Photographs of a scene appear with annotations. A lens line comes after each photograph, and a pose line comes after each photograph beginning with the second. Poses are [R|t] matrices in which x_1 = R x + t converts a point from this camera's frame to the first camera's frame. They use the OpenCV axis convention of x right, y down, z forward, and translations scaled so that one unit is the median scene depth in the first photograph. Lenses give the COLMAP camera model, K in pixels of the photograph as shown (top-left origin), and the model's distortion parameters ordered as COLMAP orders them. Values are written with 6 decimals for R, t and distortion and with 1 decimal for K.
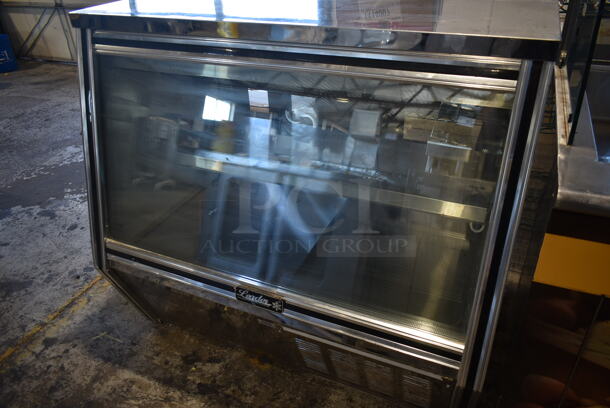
lens RADIAL K [[465.9, 0, 305.3], [0, 465.9, 203.6], [0, 0, 1]] dist [-0.012581, -0.002338]
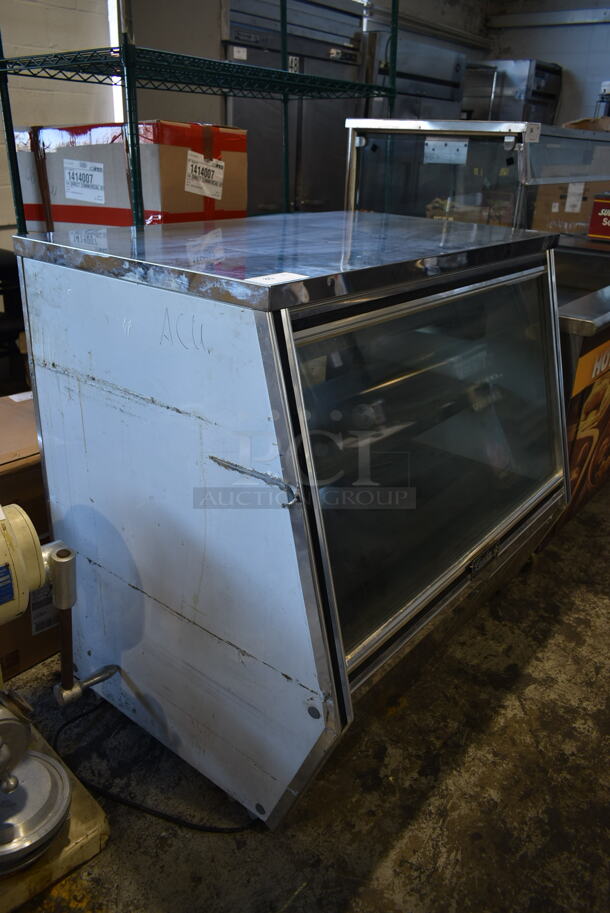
lens RADIAL K [[697.3, 0, 305.4], [0, 697.3, 456.1], [0, 0, 1]] dist [-0.012581, -0.002338]
pose [[0.243664, -0.359902, 0.900610, -1.033566], [0.456702, 0.861778, 0.220821, -0.324986], [-0.855600, 0.357504, 0.374352, 0.594271]]
